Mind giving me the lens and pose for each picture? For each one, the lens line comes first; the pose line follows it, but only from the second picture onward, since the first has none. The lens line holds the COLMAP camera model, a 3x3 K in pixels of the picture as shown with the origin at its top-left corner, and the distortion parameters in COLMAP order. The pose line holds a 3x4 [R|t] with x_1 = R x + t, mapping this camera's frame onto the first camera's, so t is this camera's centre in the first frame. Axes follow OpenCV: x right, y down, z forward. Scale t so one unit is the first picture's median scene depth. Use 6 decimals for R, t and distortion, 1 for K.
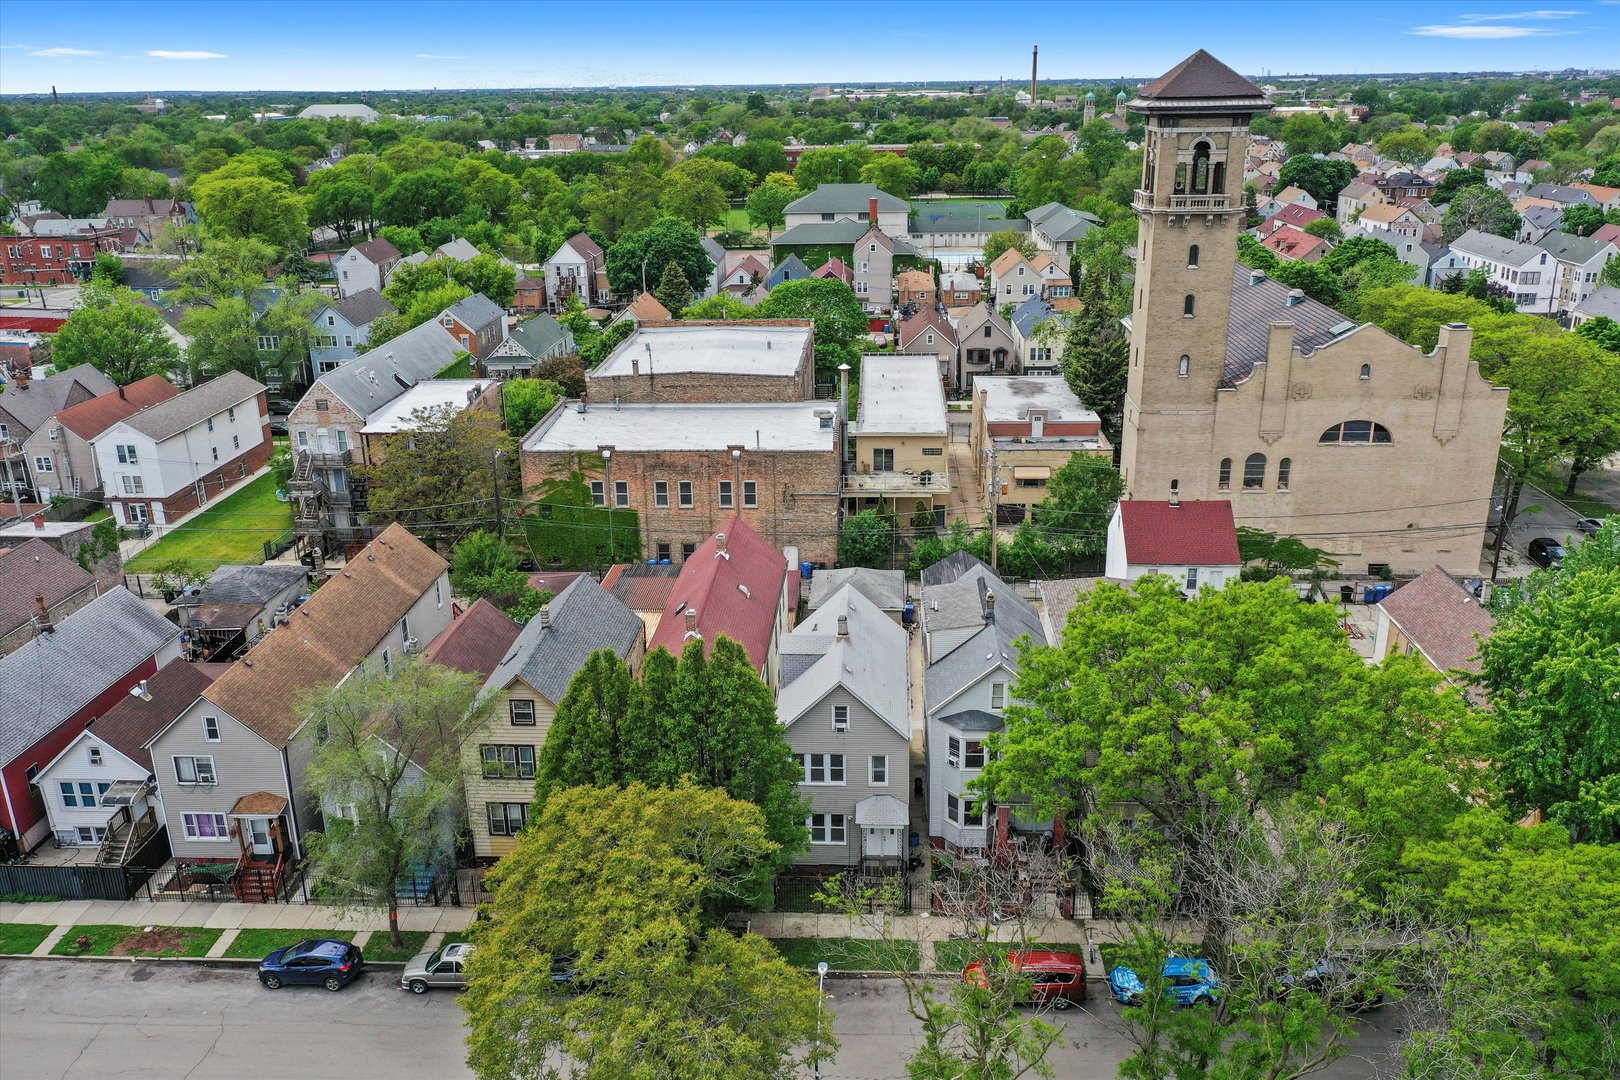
lens RADIAL K [[1267.2, 0, 810.0], [0, 1267.2, 540.0], [0, 0, 1]] dist [0.010696, 0.002044]
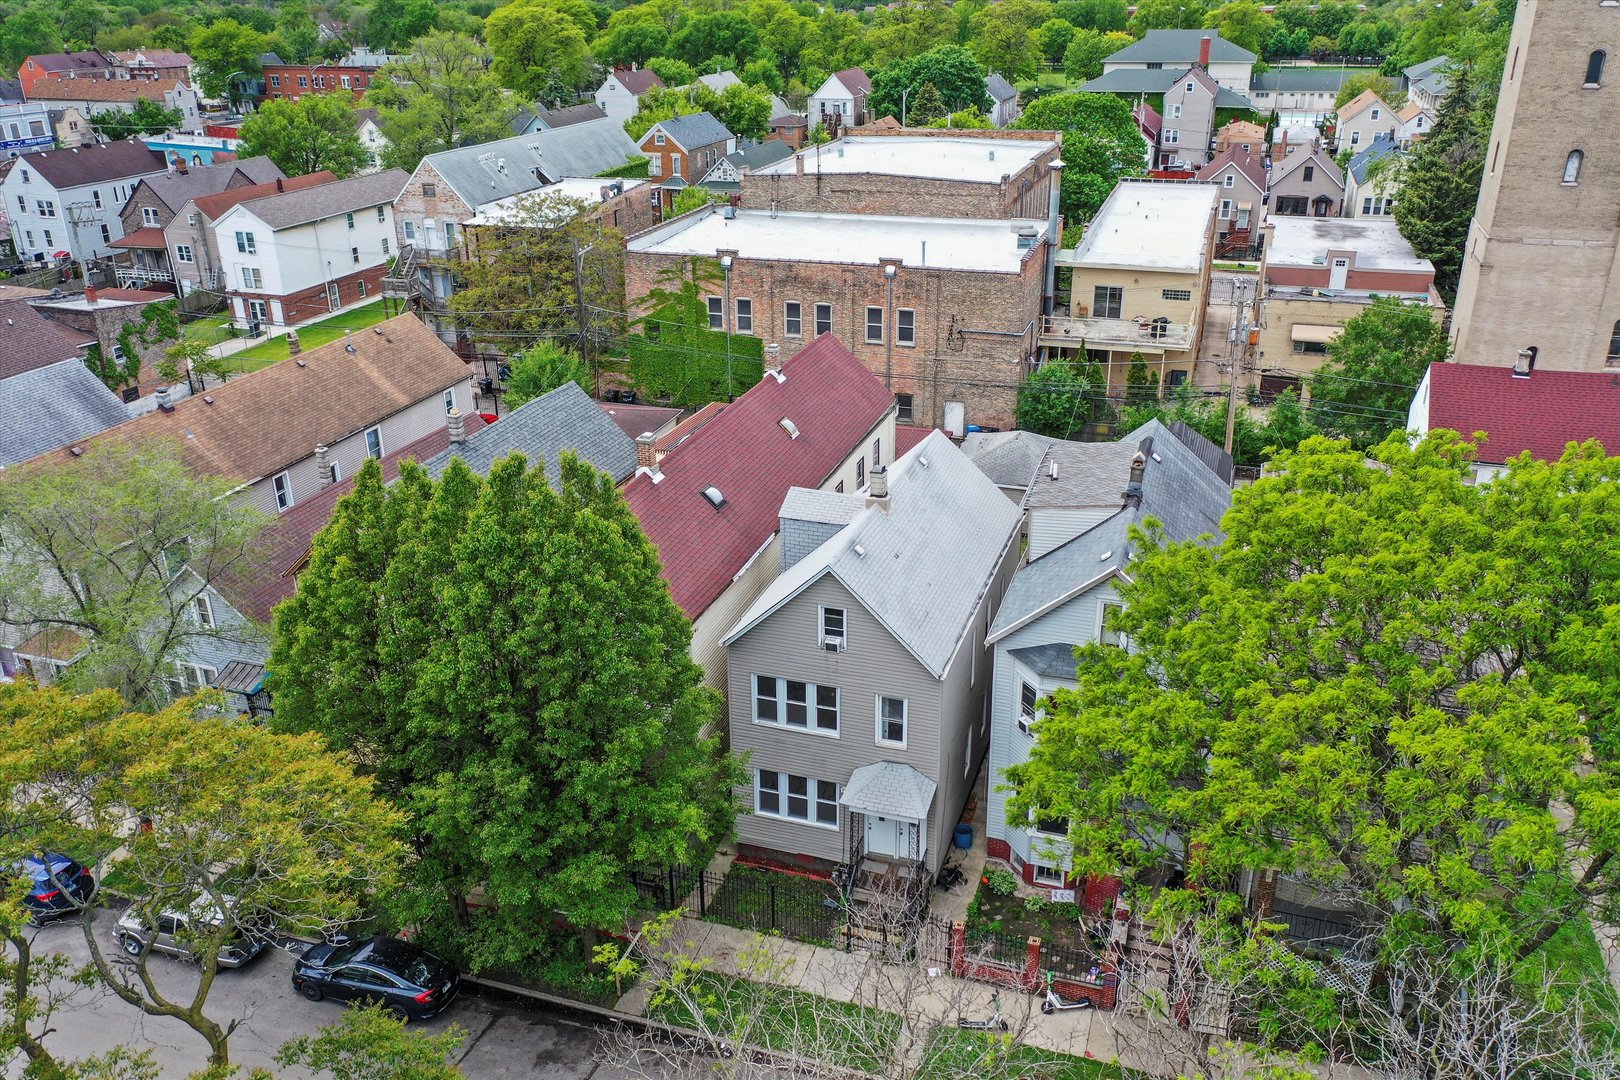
lens RADIAL K [[1267.2, 0, 810.0], [0, 1267.2, 540.0], [0, 0, 1]] dist [0.010696, 0.002044]
pose [[0.964257, 0.110016, -0.241050, 0.088041], [-0.091245, 0.991956, 0.087732, 0.026867], [0.248763, -0.062602, 0.966539, 0.238393]]
